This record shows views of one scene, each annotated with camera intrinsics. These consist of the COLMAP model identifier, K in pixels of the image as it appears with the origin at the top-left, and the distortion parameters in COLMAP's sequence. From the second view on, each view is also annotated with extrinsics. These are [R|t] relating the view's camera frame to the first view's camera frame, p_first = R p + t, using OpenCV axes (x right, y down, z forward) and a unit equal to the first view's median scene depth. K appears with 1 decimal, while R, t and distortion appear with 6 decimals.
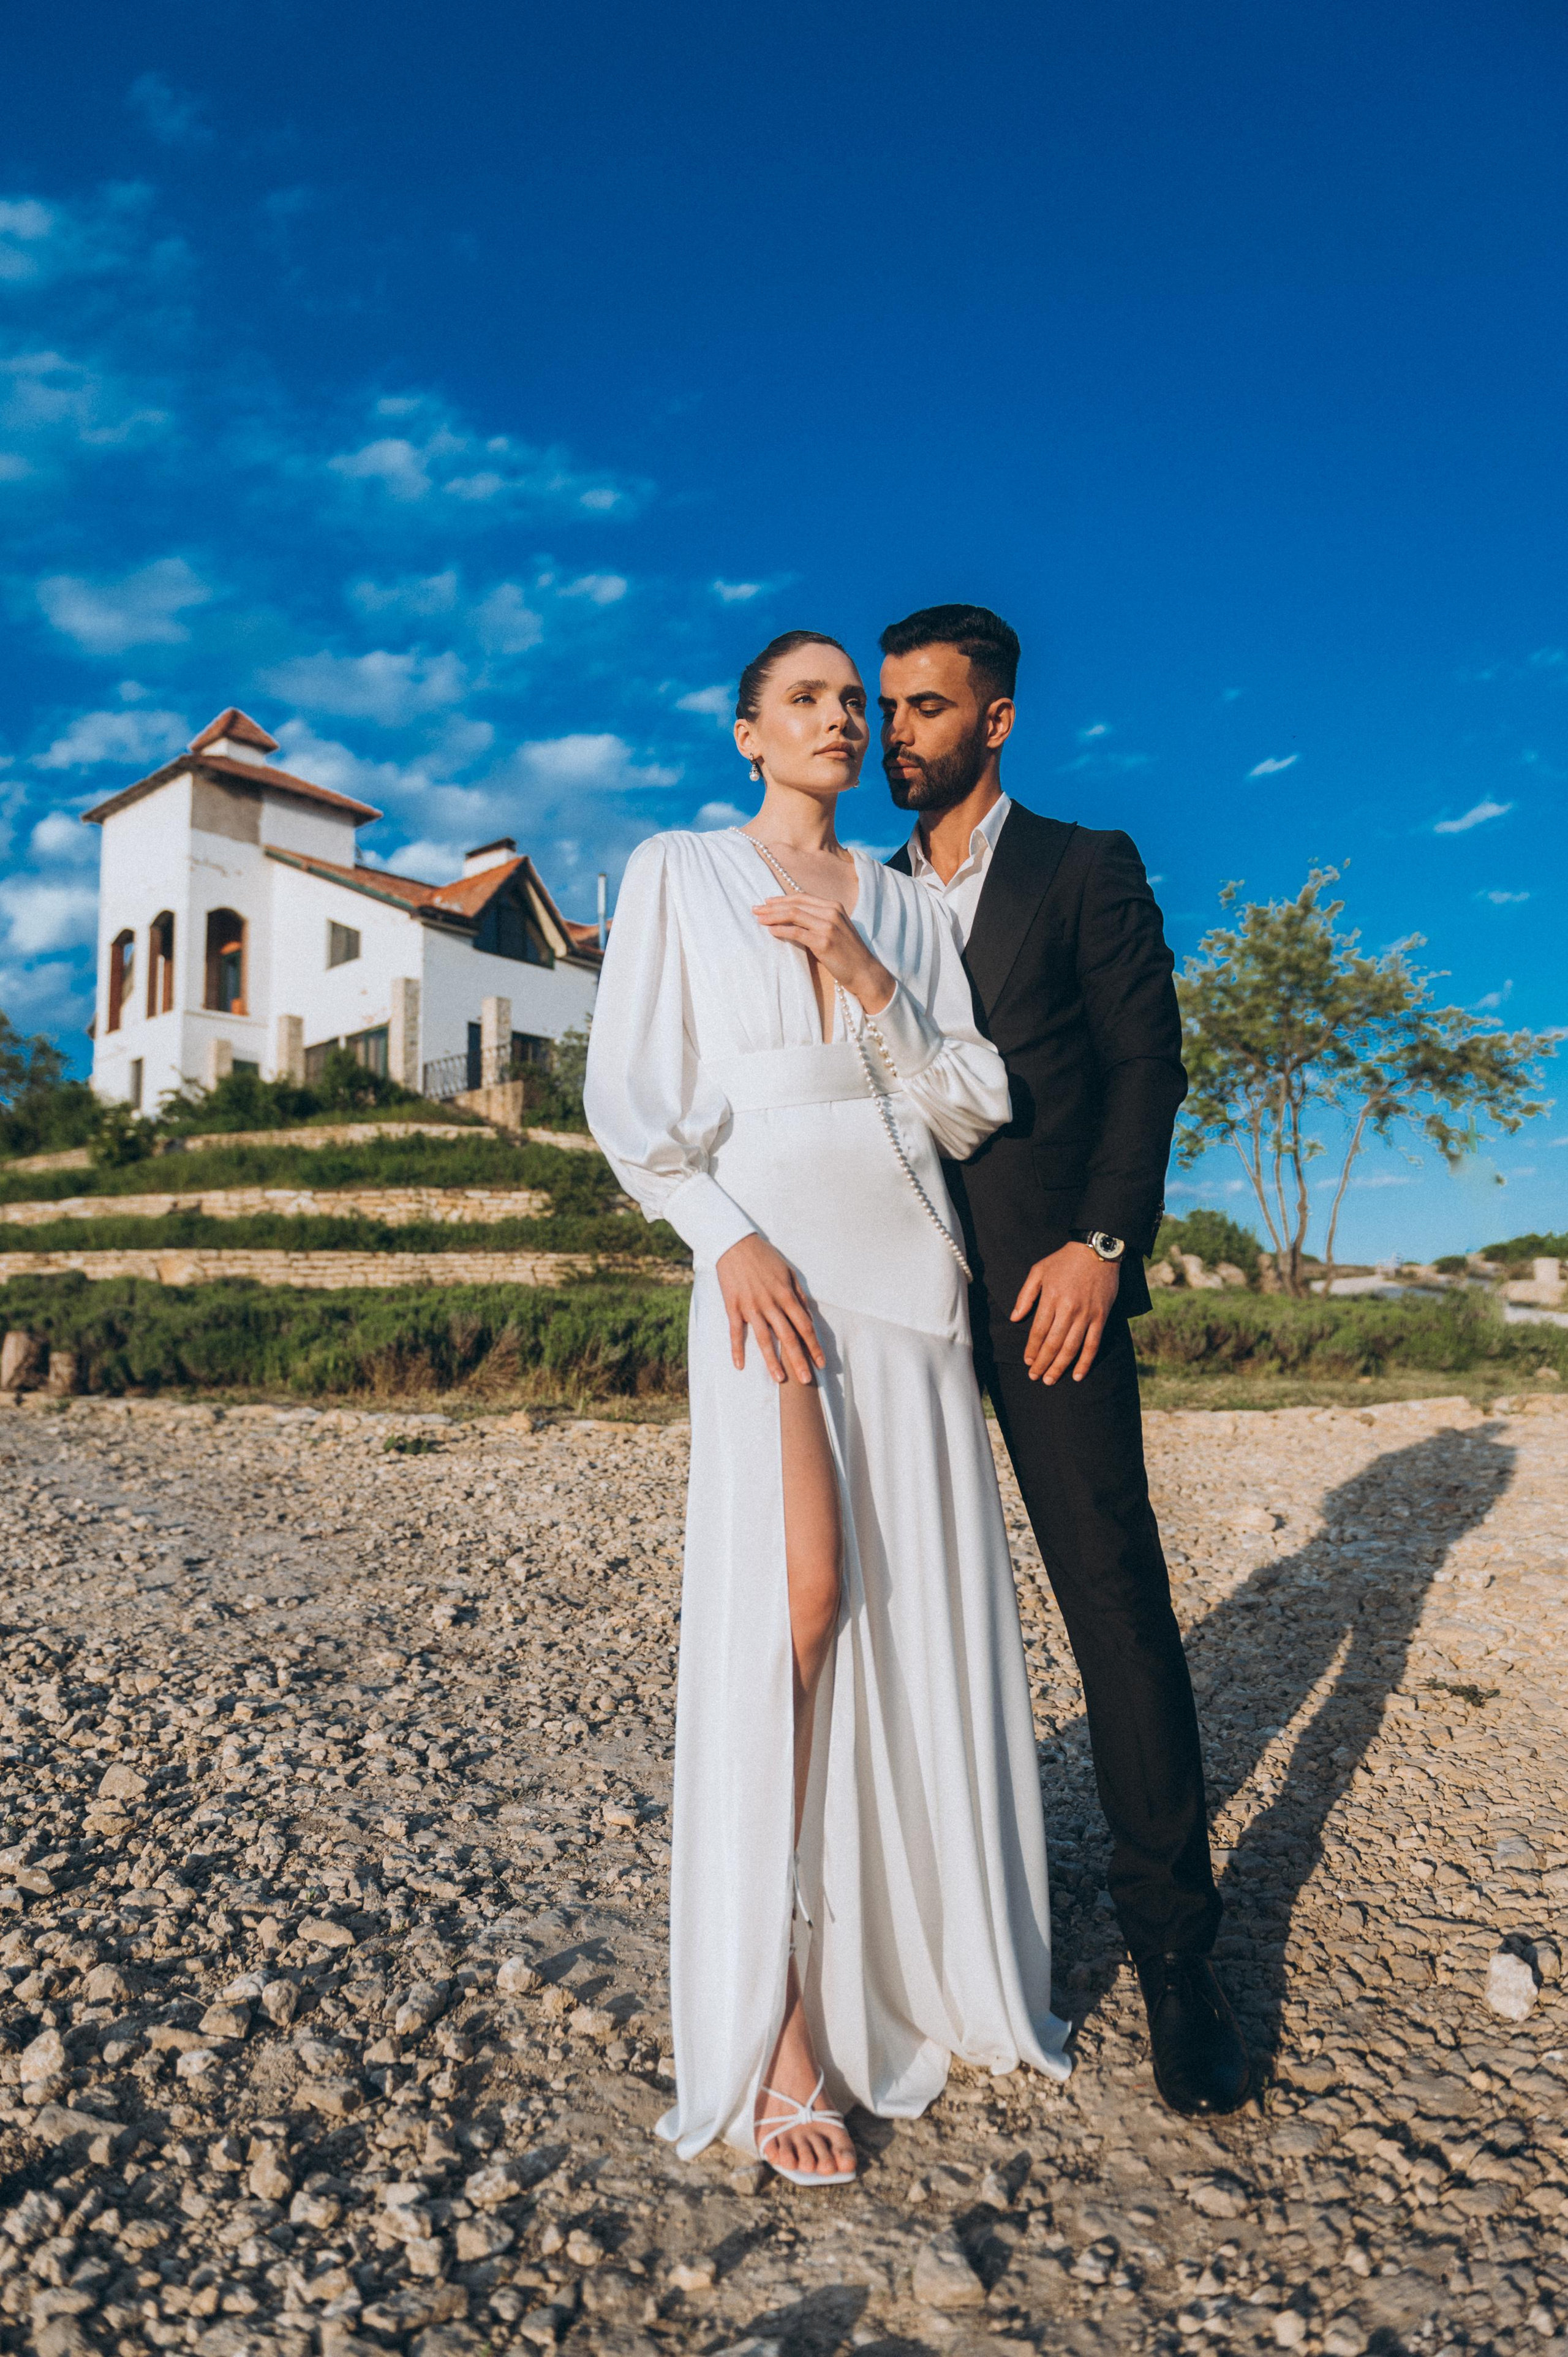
lens RADIAL K [[1637.5, 0, 770.7], [0, 1637.5, 1170.6], [0, 0, 1]] dist [-0.008067, -0.000792]
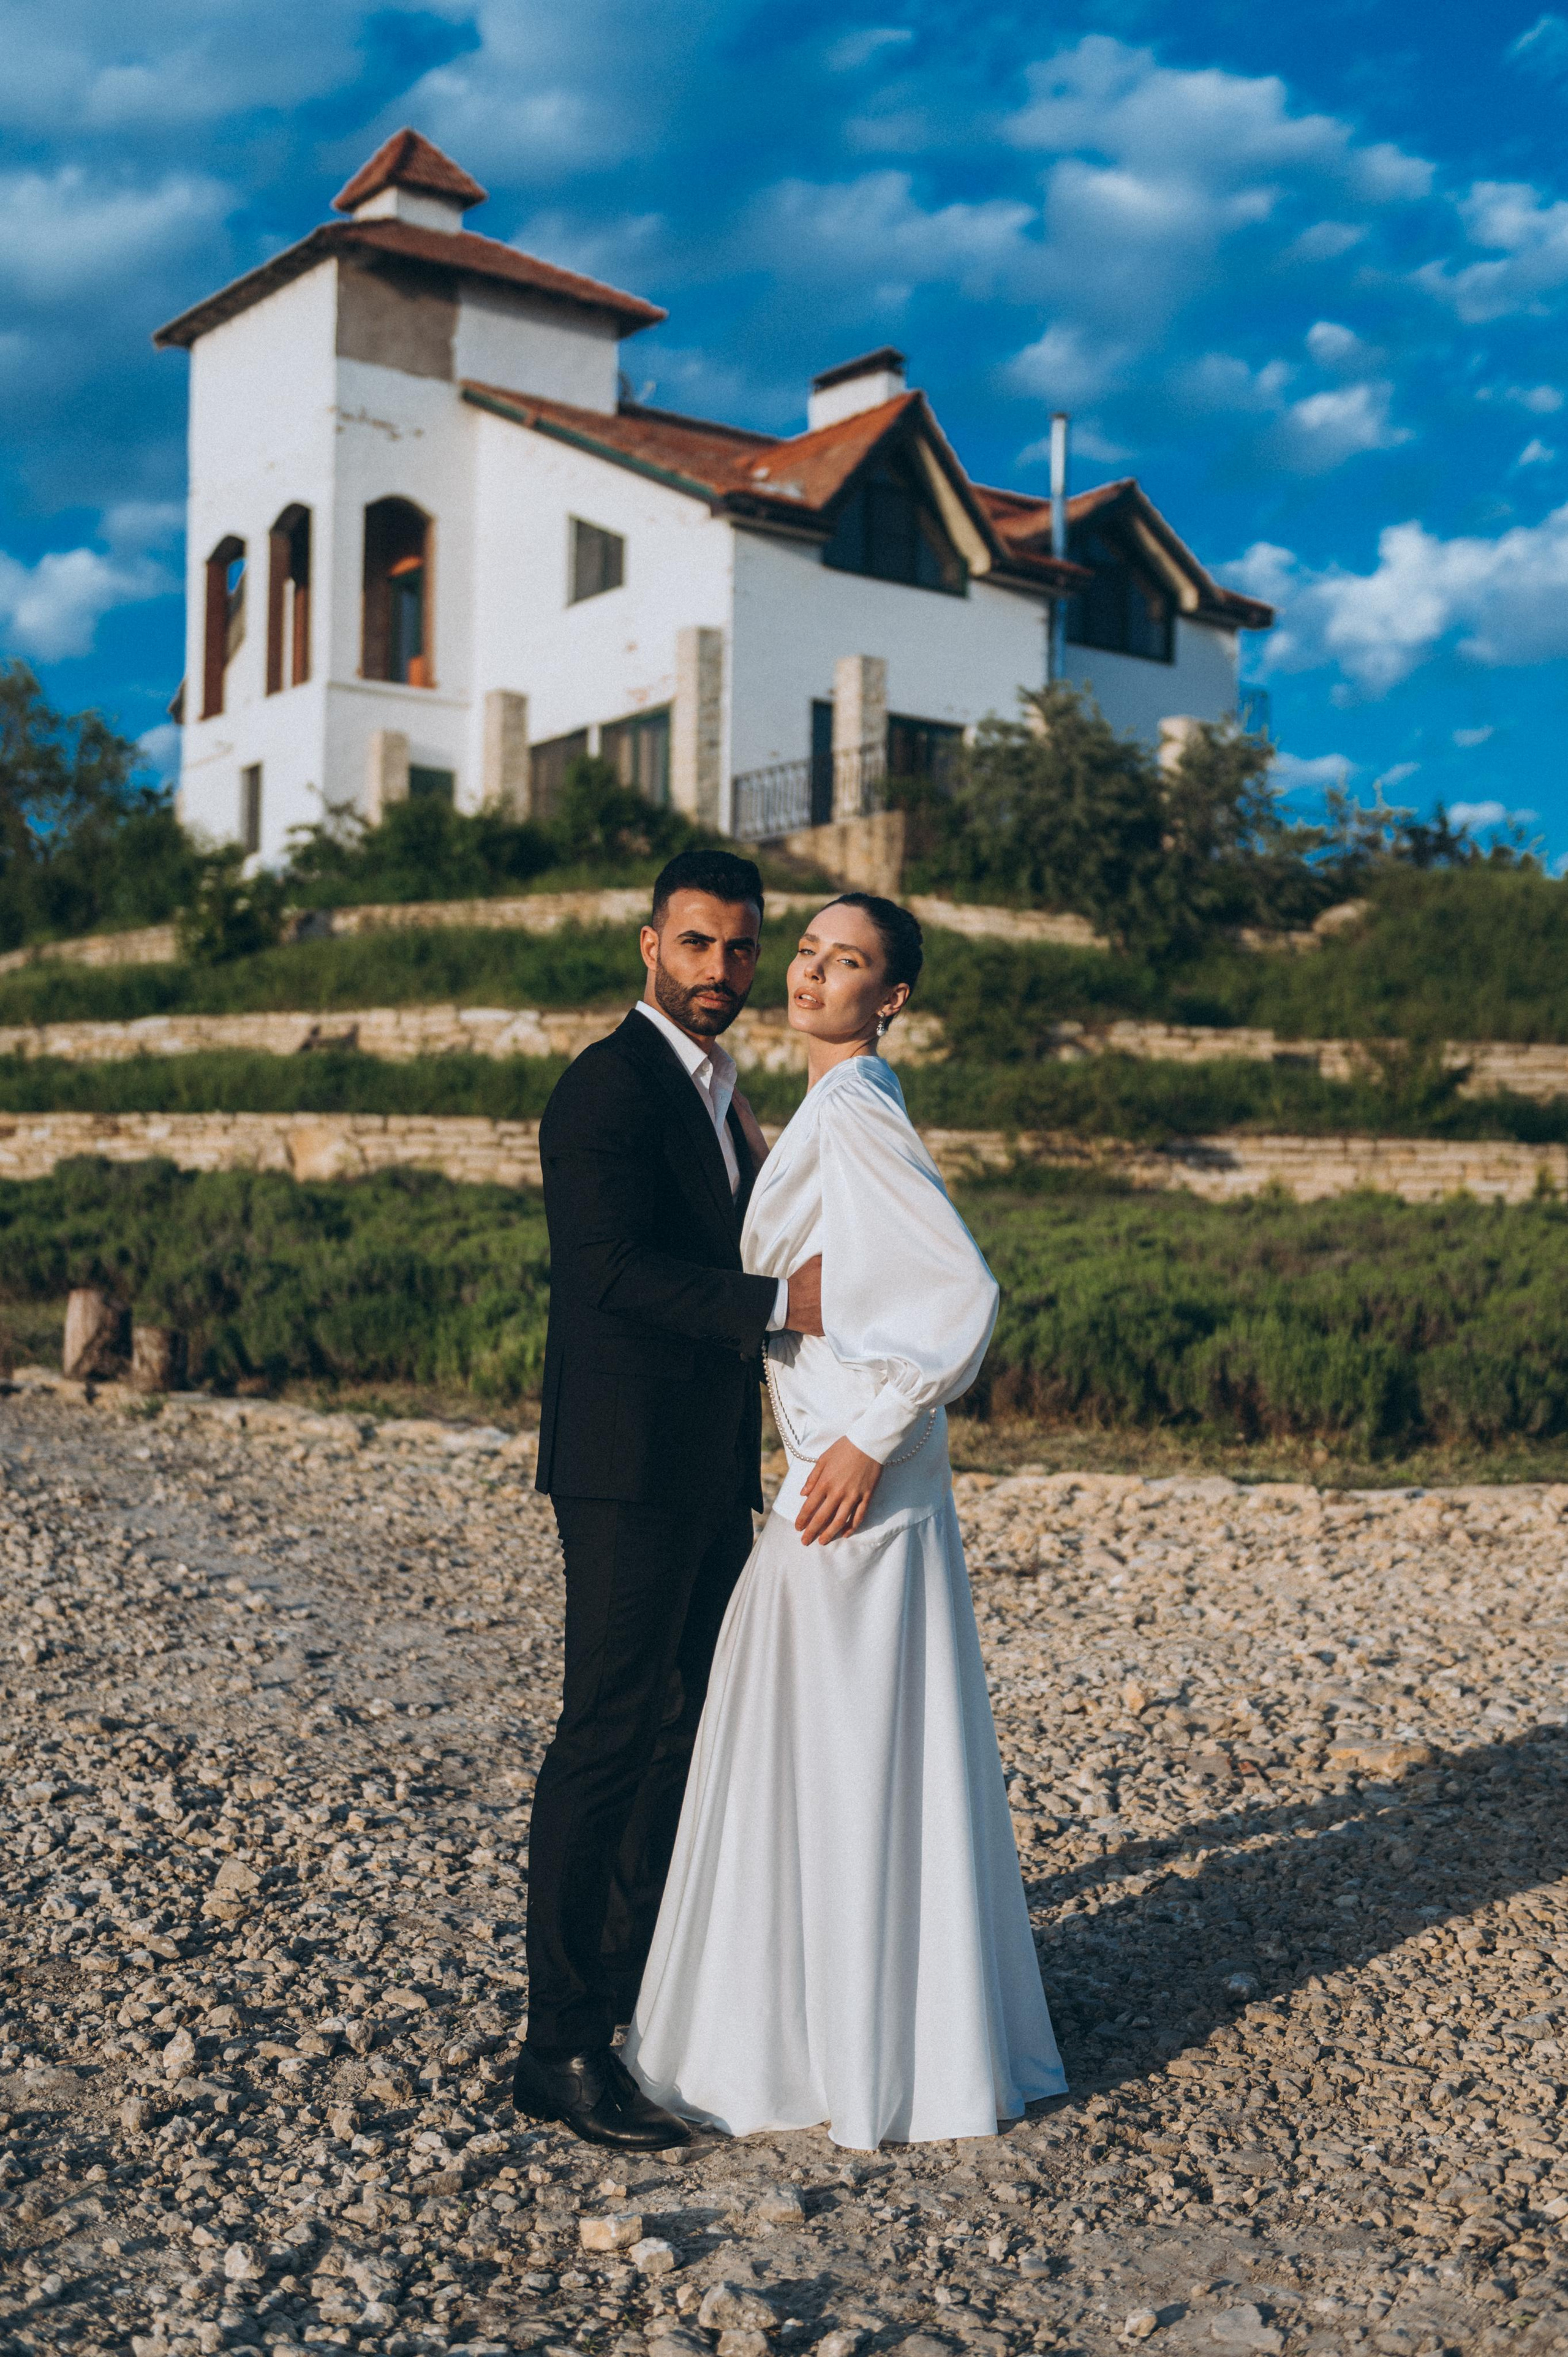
lens RADIAL K [[3124.5, 0, 780.8], [0, 3124.5, 1187.2], [0, 0, 1]] dist [0.013811, 0.000000]
pose [[0.979333, 0.020856, -0.201175, 0.089755], [-0.003670, 0.996338, 0.085428, -0.062613], [0.202220, -0.082924, 0.975823, -0.225035]]
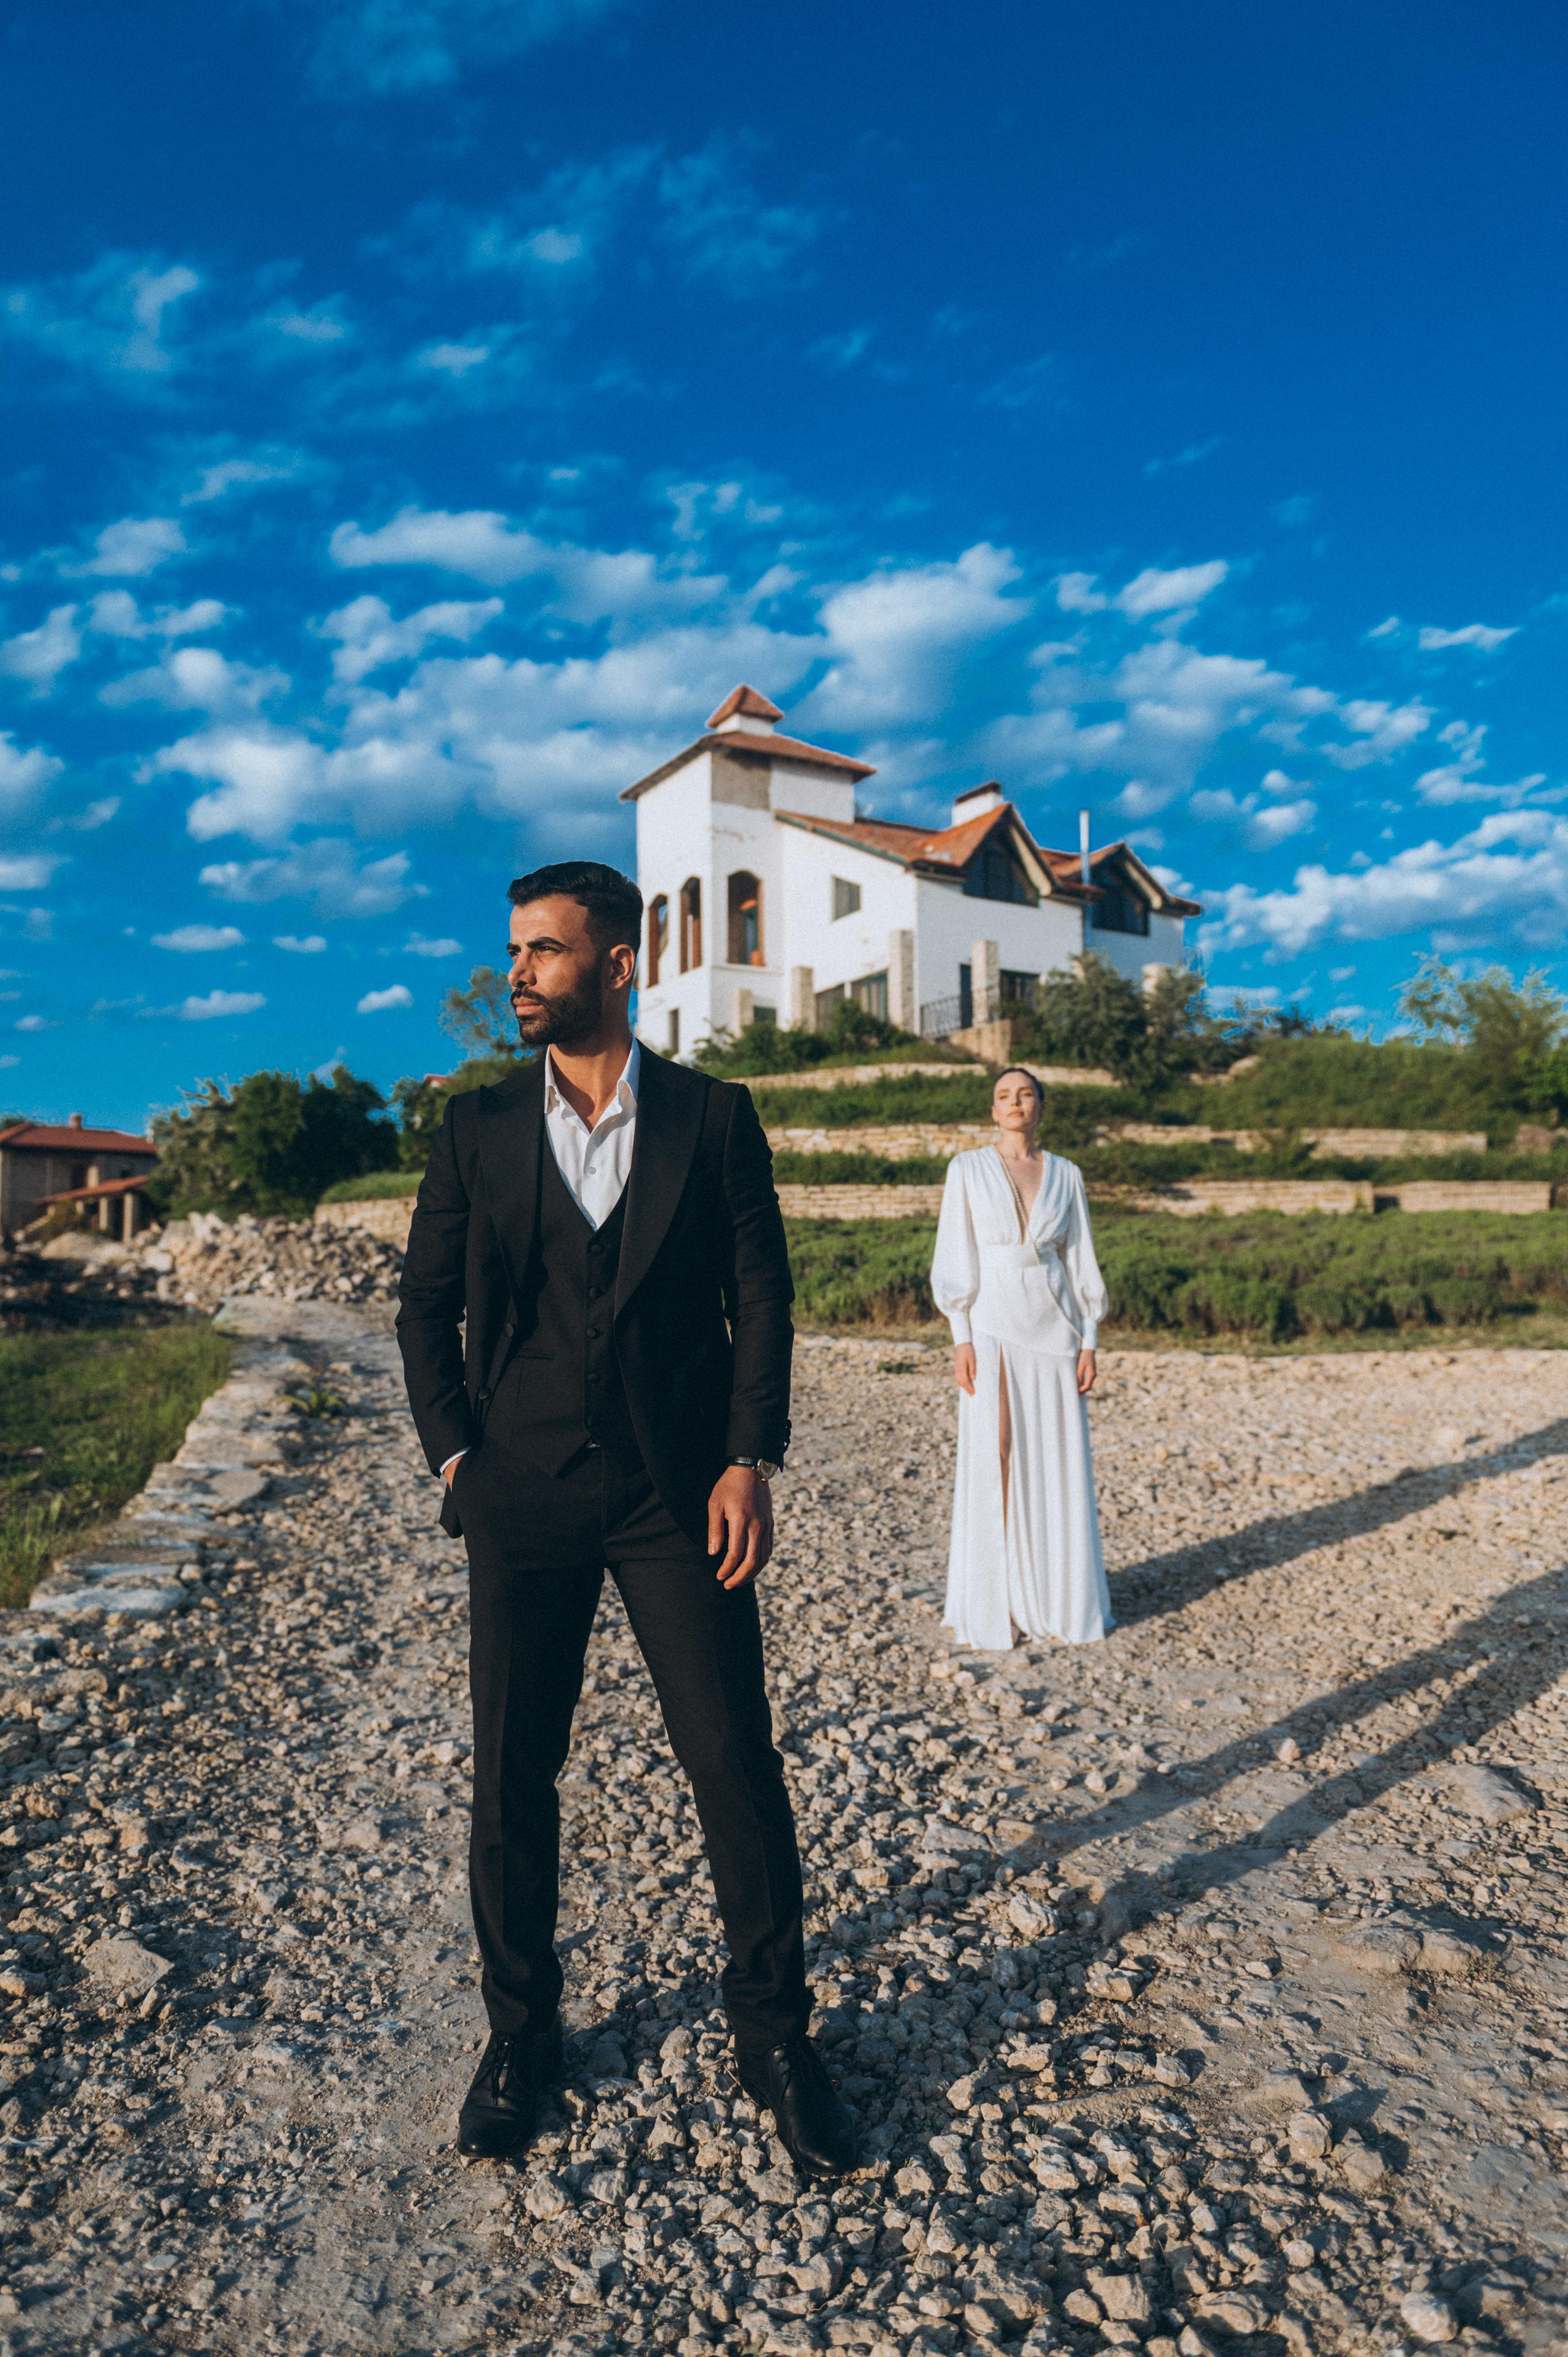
lens RADIAL K [[1637.5, 0, 764.5], [0, 1637.5, 1181.5], [0, 0, 1]] dist [-0.008067, -0.000792]
pose [[0.951598, -0.013310, -0.307057, 0.088421], [0.033467, 0.997609, 0.060473, -0.066267], [0.305517, -0.067822, 0.949768, -0.300799]]
